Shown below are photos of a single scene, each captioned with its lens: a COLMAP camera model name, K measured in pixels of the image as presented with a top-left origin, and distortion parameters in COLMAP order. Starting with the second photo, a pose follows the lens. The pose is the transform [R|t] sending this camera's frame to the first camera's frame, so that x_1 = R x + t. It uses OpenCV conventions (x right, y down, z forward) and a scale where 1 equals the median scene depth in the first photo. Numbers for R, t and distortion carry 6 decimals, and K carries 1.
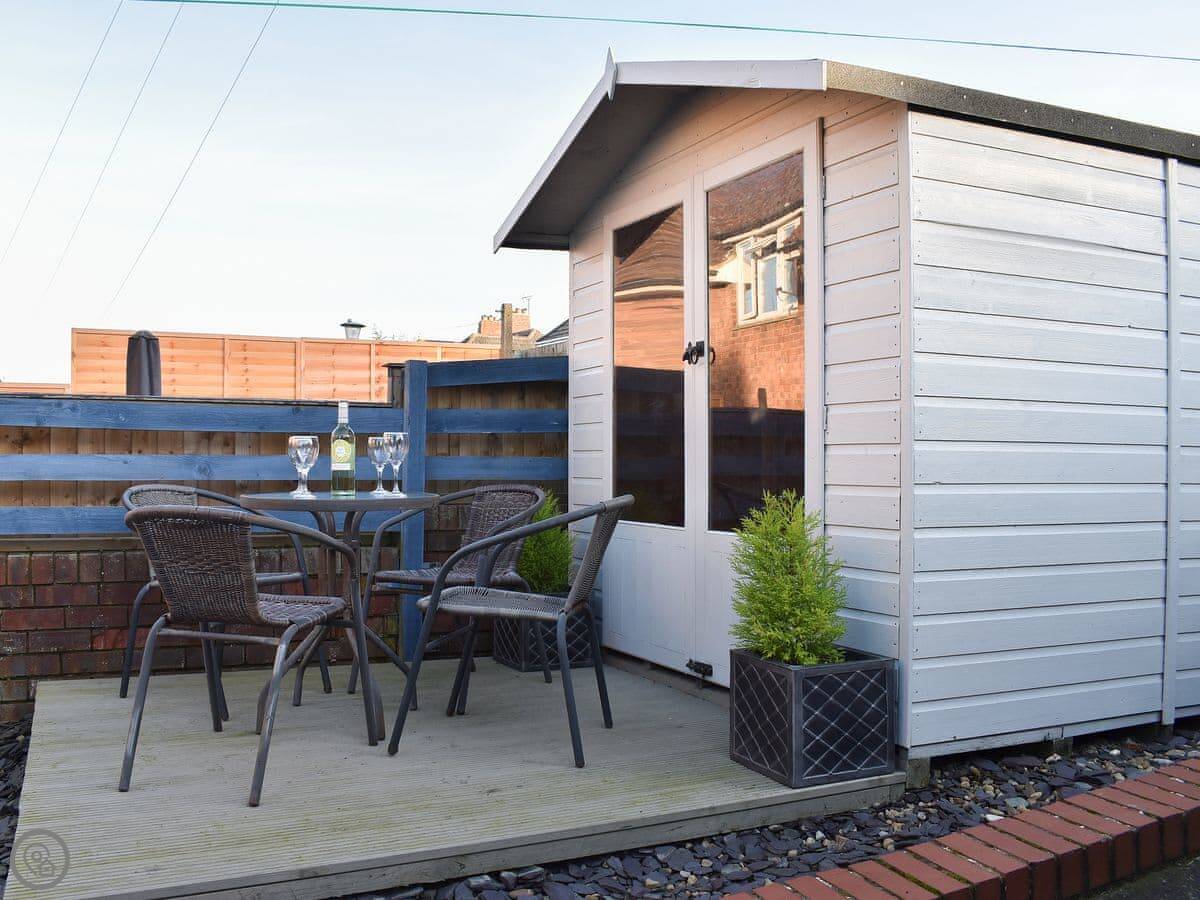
lens RADIAL K [[1084.8, 0, 488.3], [0, 1084.8, 423.0], [0, 0, 1]] dist [-0.018854, -0.012763]
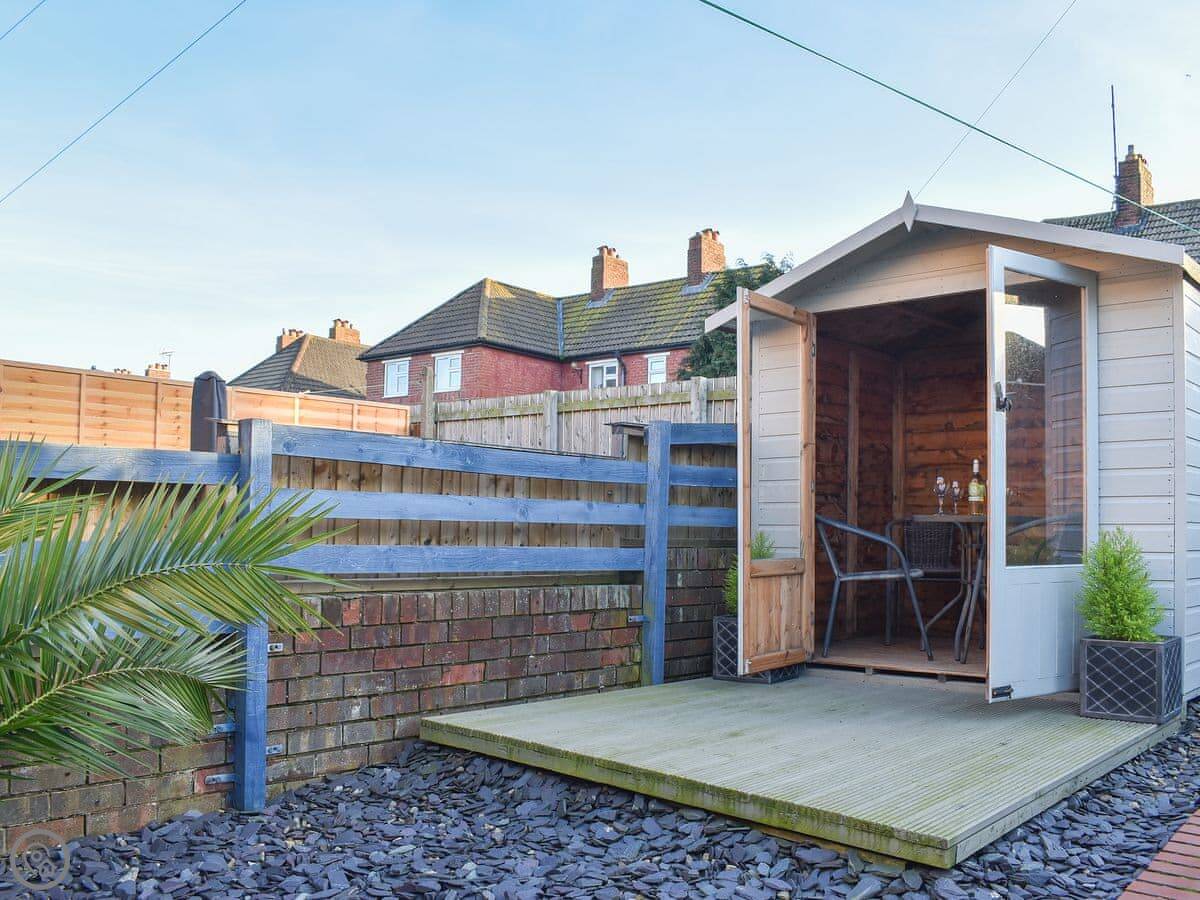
lens RADIAL K [[1044.9, 0, 649.3], [0, 1044.9, 467.8], [0, 0, 1]] dist [-0.043039, 0.003170]
pose [[0.887938, 0.034118, 0.458696, -0.645834], [-0.023779, 0.999317, -0.028298, 0.026142], [-0.459348, 0.014219, 0.888143, 0.029494]]
